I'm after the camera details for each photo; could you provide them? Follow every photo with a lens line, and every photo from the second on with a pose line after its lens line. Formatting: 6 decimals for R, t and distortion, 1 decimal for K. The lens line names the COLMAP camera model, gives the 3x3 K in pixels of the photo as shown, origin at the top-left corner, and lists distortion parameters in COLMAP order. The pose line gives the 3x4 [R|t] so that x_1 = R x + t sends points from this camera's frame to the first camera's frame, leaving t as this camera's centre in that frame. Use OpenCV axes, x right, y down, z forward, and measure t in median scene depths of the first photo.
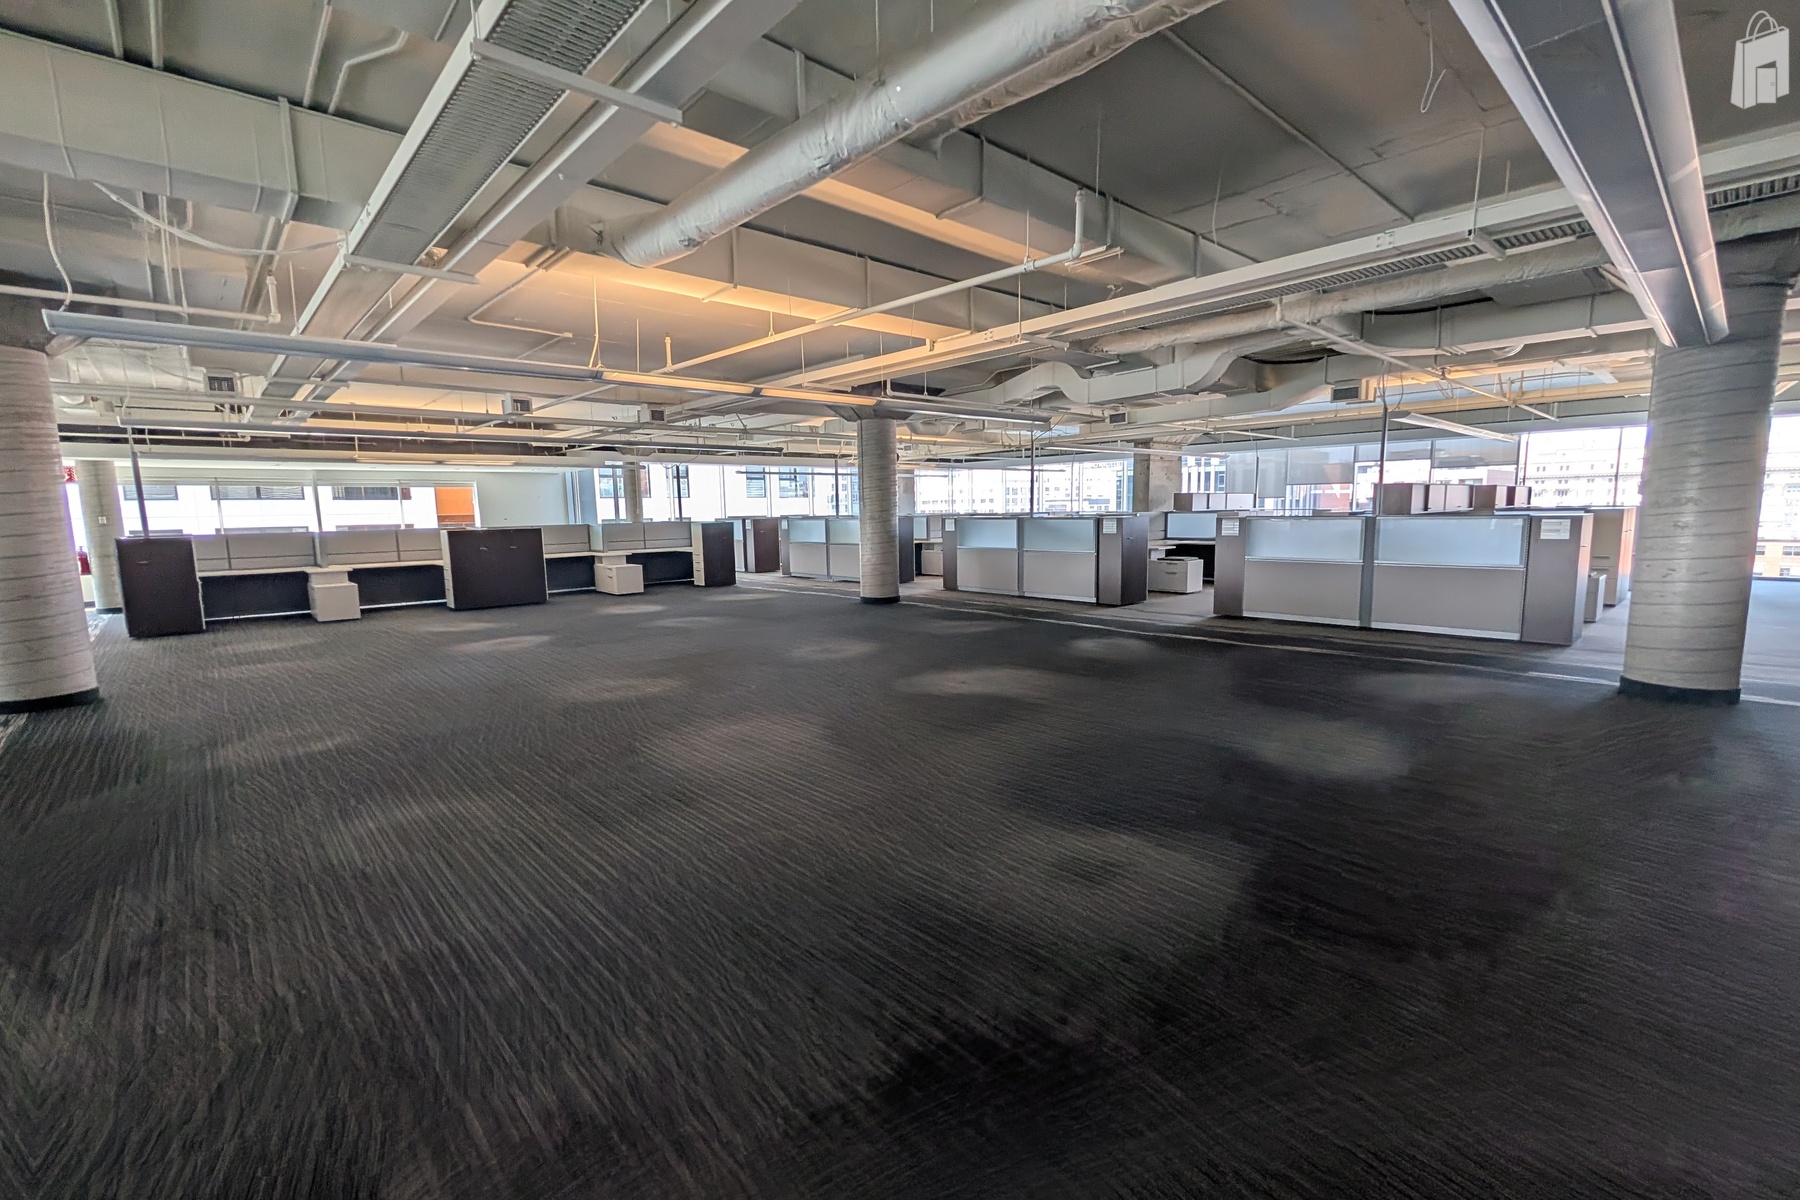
lens RADIAL K [[775.8, 0, 900.7], [0, 775.8, 608.4], [0, 0, 1]] dist [0.000539, 0.000182]
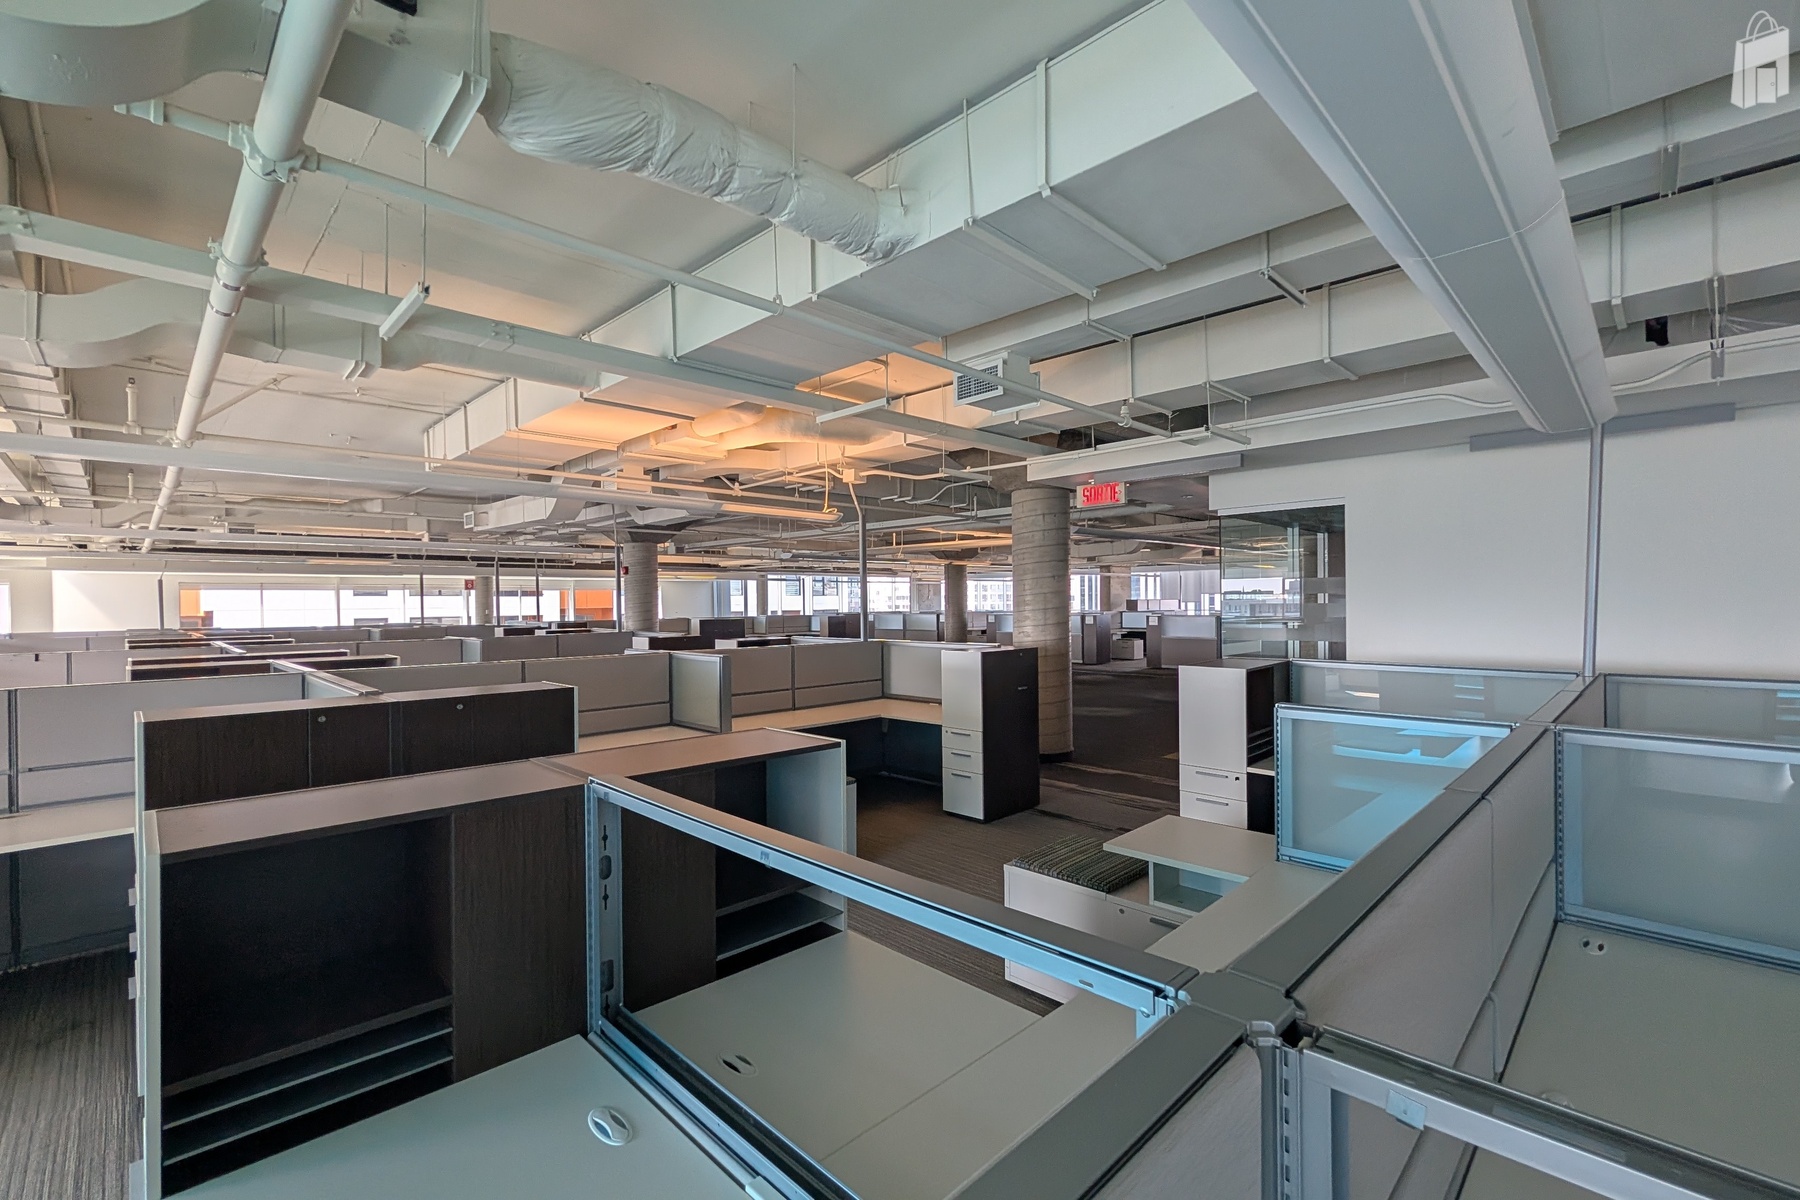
lens RADIAL K [[775.8, 0, 900.7], [0, 775.8, 608.4], [0, 0, 1]] dist [0.000539, 0.000182]
pose [[0.999152, 0.009334, 0.040109, -0.197029], [-0.004397, 0.992587, -0.121453, 0.073186], [-0.040946, 0.121174, 0.991786, -0.632376]]
